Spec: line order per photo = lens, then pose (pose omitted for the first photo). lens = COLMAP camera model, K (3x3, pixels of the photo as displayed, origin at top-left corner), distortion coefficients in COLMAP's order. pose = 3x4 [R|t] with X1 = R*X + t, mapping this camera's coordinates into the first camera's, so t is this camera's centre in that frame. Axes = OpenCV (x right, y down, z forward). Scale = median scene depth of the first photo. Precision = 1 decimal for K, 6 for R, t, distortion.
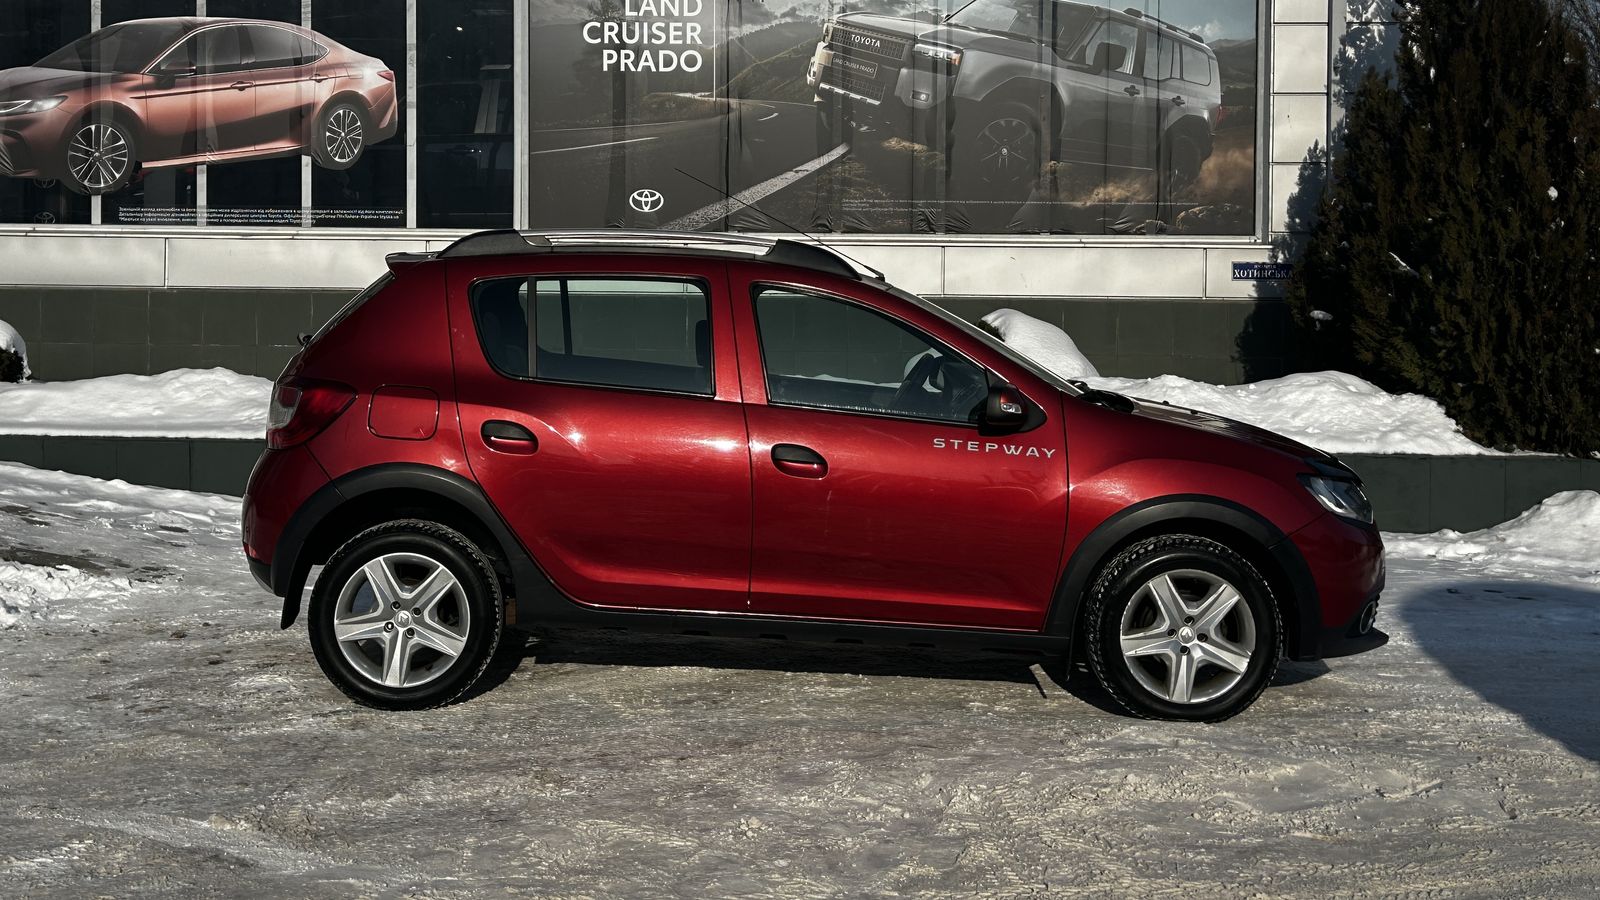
lens RADIAL K [[2939.0, 0, 817.0], [0, 2939.0, 316.6], [0, 0, 1]] dist [0.078859, 0.000000]
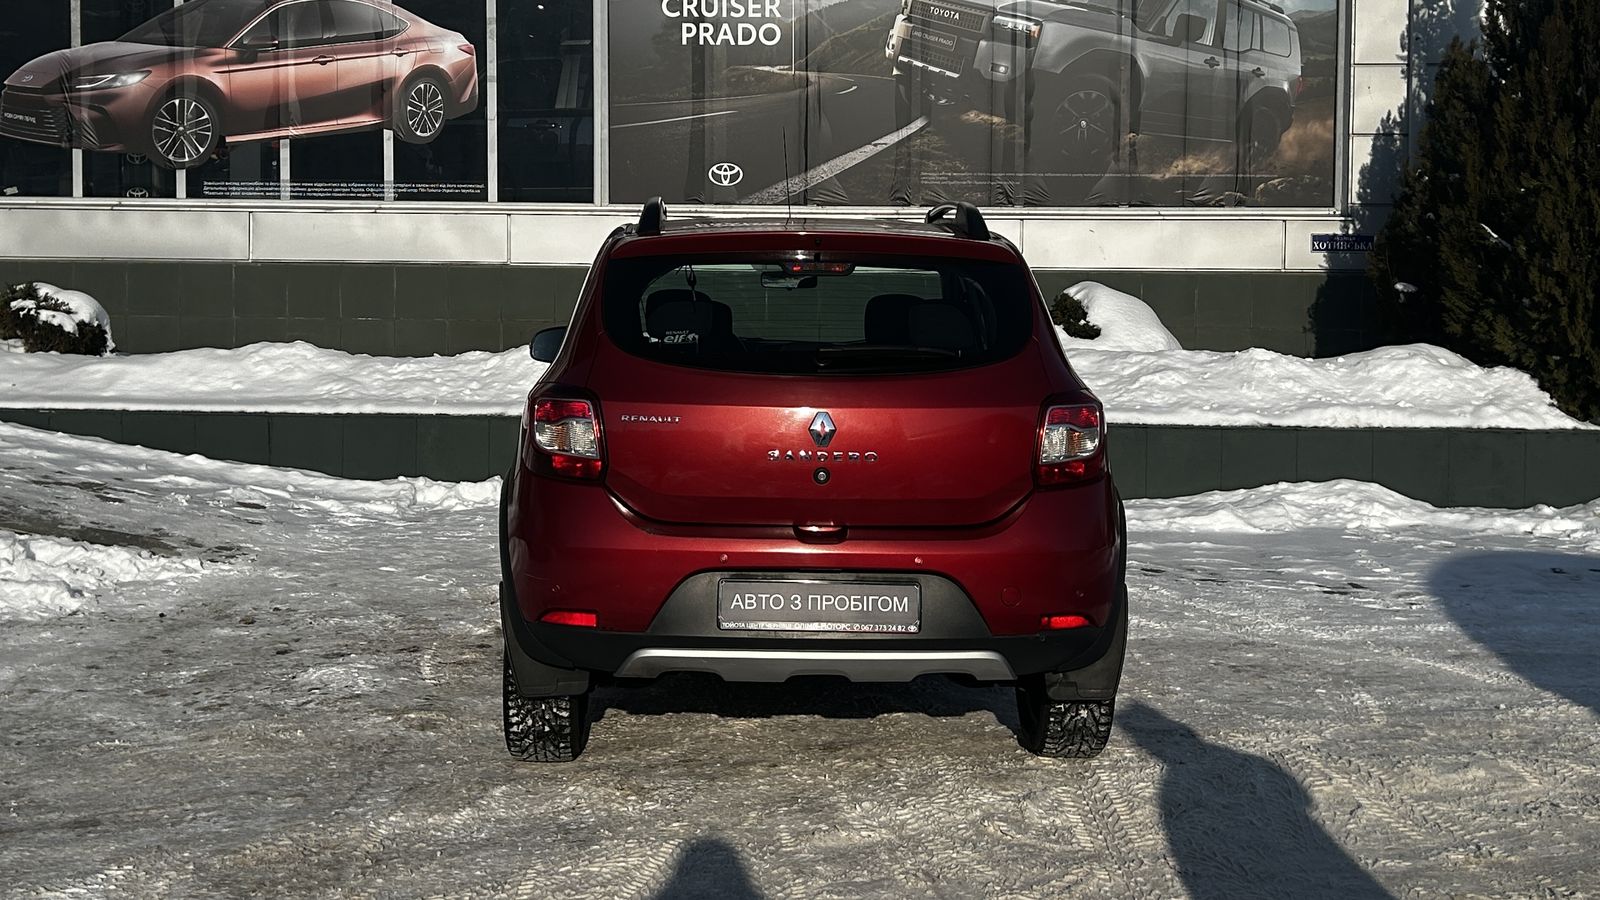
lens RADIAL K [[2522.0, 0, 815.7], [0, 2522.0, 366.7], [0, 0, 1]] dist [0.075190, 0.000000]
pose [[0.999845, -0.000725, -0.017618, -0.012890], [0.001286, 0.999492, 0.031837, -0.001120], [0.017586, -0.031854, 0.999338, 0.144618]]
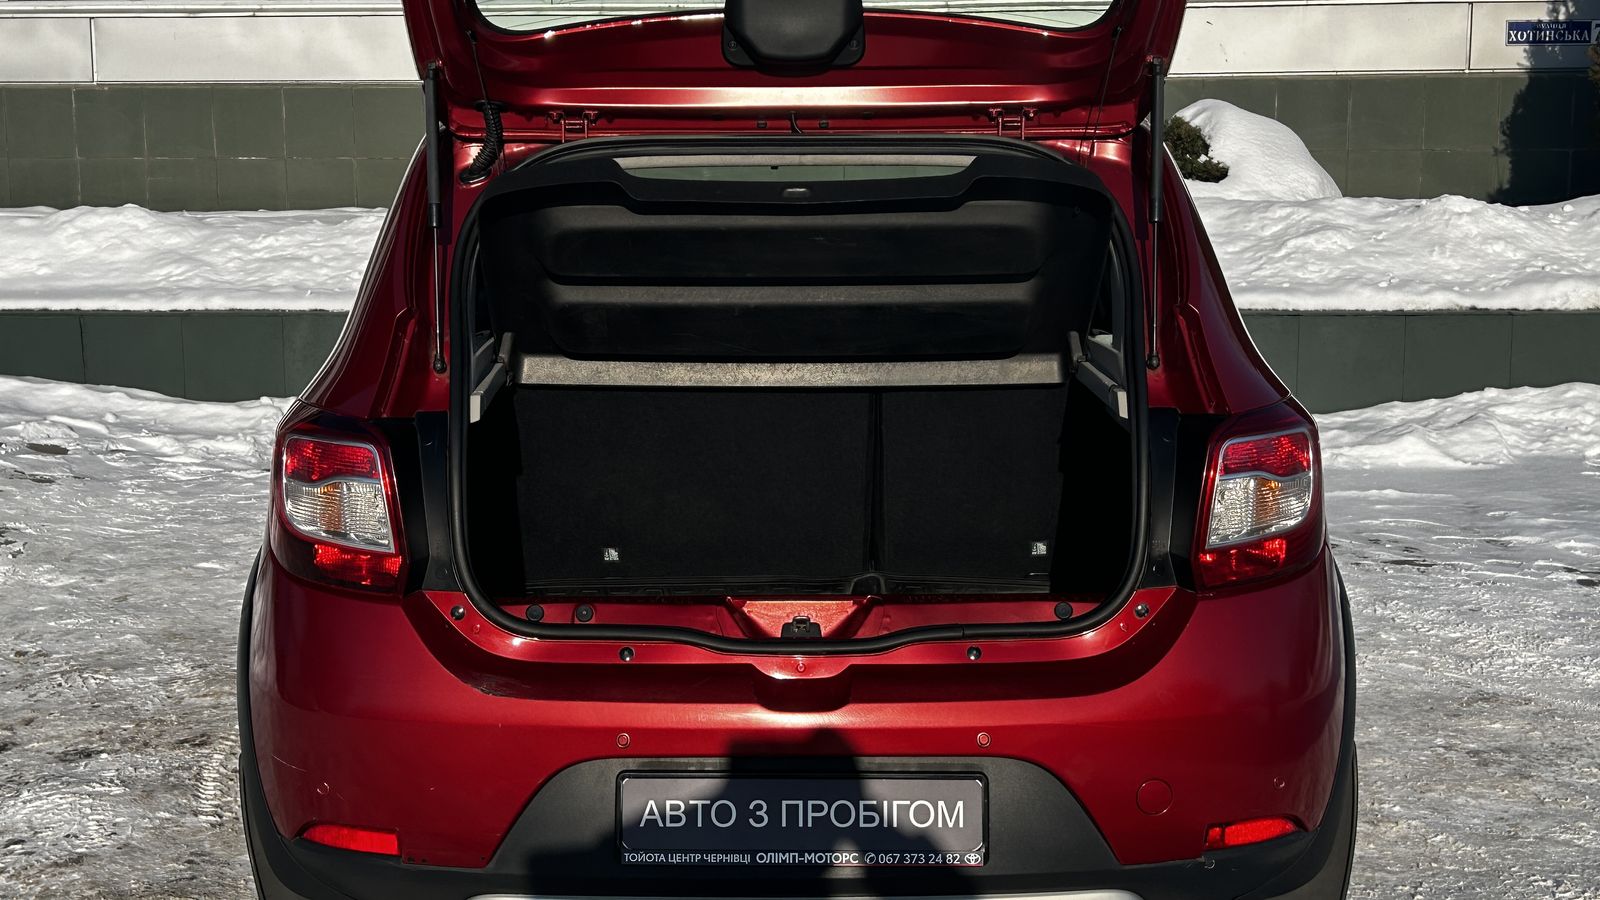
lens RADIAL K [[2315.2, 0, 800.8], [0, 2315.2, 401.2], [0, 0, 1]] dist [0.052474, 0.000000]
pose [[0.998542, -0.011104, -0.052833, -0.006923], [0.019639, 0.986284, 0.163885, -0.025143], [0.050288, -0.164683, 0.985064, 0.420783]]
